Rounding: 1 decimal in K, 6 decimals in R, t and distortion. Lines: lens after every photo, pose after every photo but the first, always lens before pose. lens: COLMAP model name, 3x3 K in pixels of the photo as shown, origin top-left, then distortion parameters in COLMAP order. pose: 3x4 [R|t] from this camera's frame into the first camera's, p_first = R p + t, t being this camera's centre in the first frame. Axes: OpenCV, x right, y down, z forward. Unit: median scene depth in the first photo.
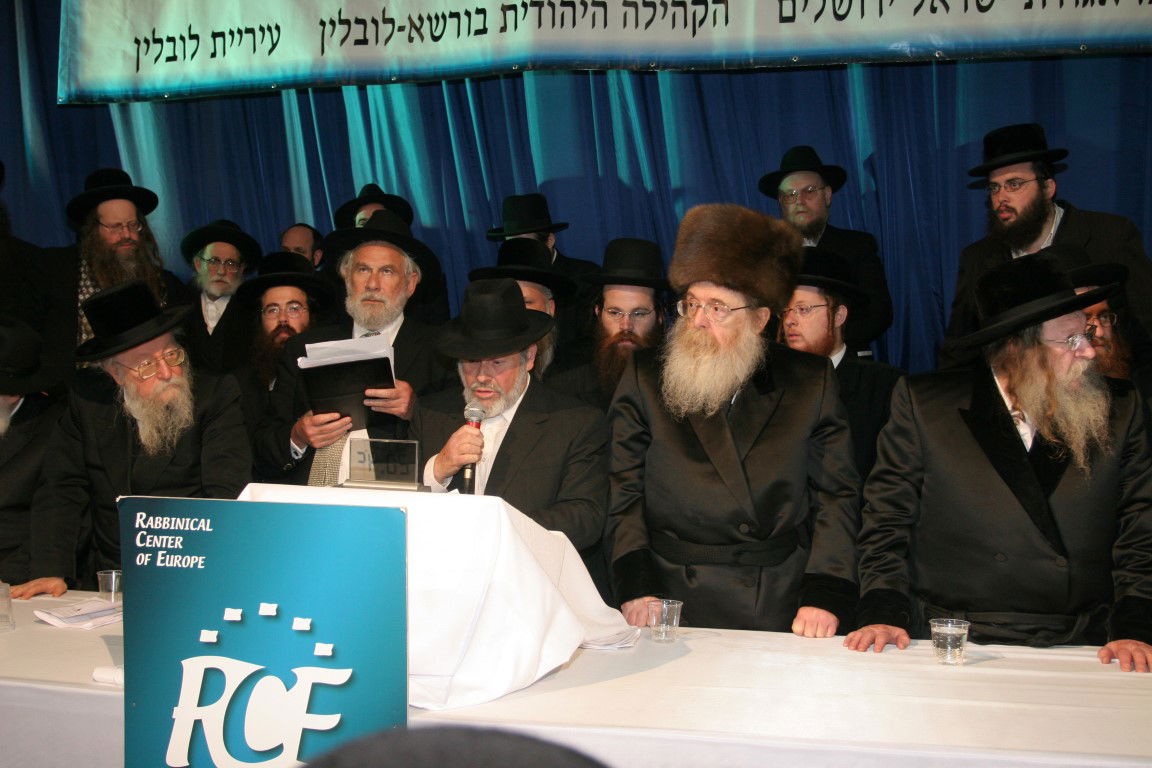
lens RADIAL K [[1105.6, 0, 535.3], [0, 1105.6, 379.7], [0, 0, 1]] dist [-0.025794, 0.000000]
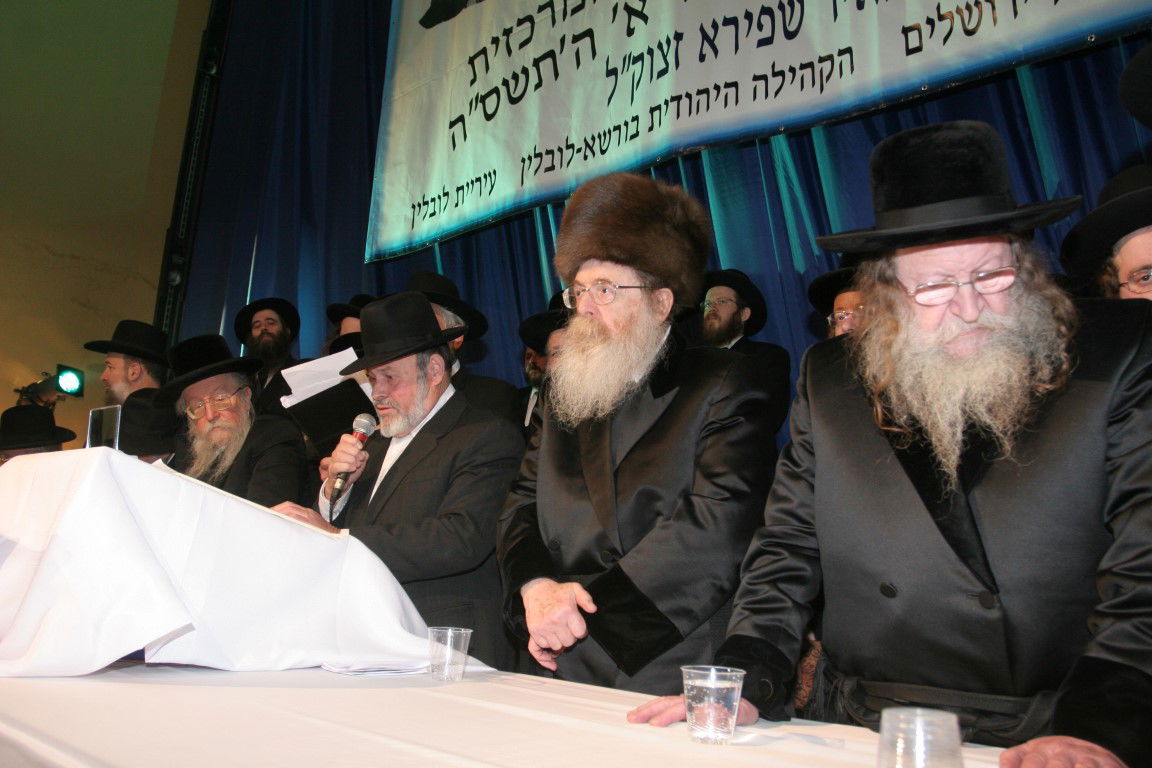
lens RADIAL K [[877.9, 0, 565.3], [0, 877.9, 399.9], [0, 0, 1]] dist [-0.054761, 0.028840]
pose [[0.889072, -0.061265, -0.453649, 0.256440], [-0.009800, 0.988229, -0.152666, 0.069756], [0.457662, 0.140177, 0.878007, 0.247396]]
